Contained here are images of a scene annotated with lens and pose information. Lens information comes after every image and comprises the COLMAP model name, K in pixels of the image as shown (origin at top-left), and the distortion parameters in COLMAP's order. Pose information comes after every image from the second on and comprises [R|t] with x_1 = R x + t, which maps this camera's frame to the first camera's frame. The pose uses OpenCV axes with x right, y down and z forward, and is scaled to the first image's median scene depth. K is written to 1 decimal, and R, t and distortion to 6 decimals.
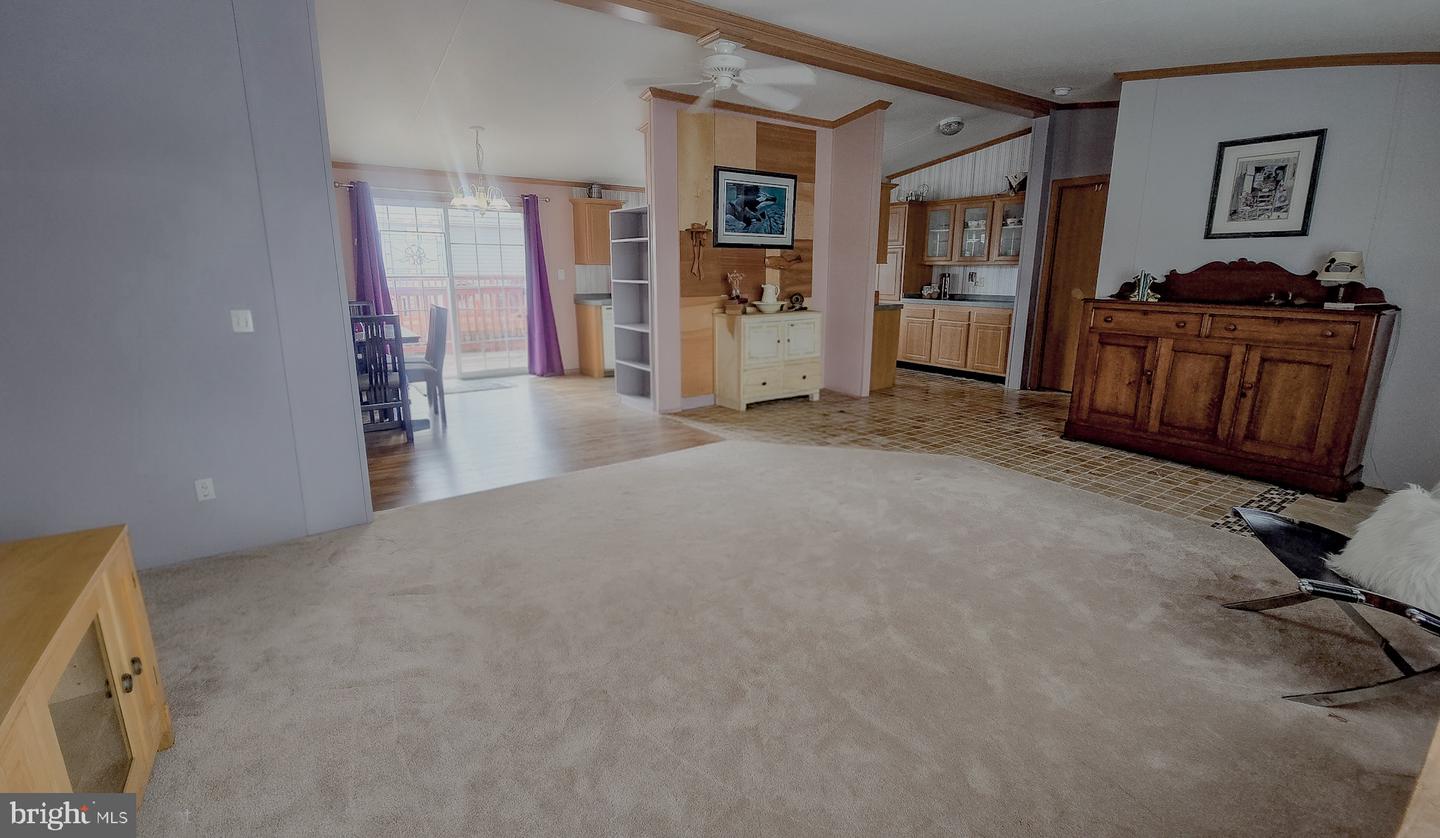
lens RADIAL K [[601.5, 0, 700.7], [0, 601.5, 396.0], [0, 0, 1]] dist [0.000900, -0.003523]
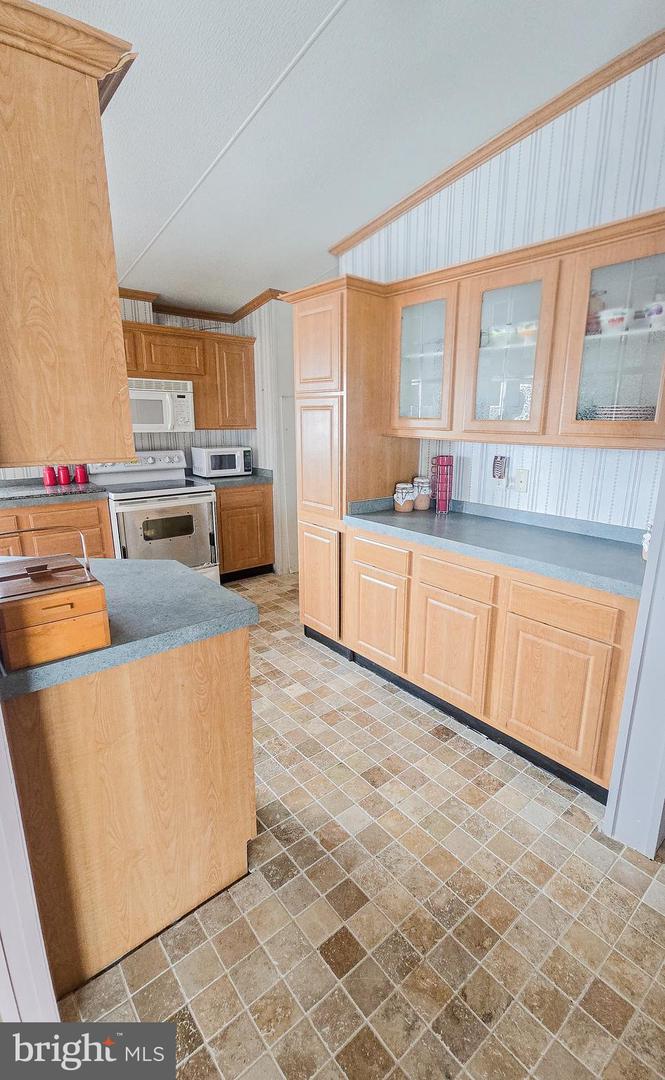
lens RADIAL K [[485.9, 0, 332.6], [0, 485.9, 538.4], [0, 0, 1]] dist [0.001113, 0.000078]
pose [[0.995856, -0.020564, 0.088589, 0.302843], [0.018379, 0.999508, 0.025412, -0.160144], [-0.089068, -0.023678, 0.995744, 0.671003]]
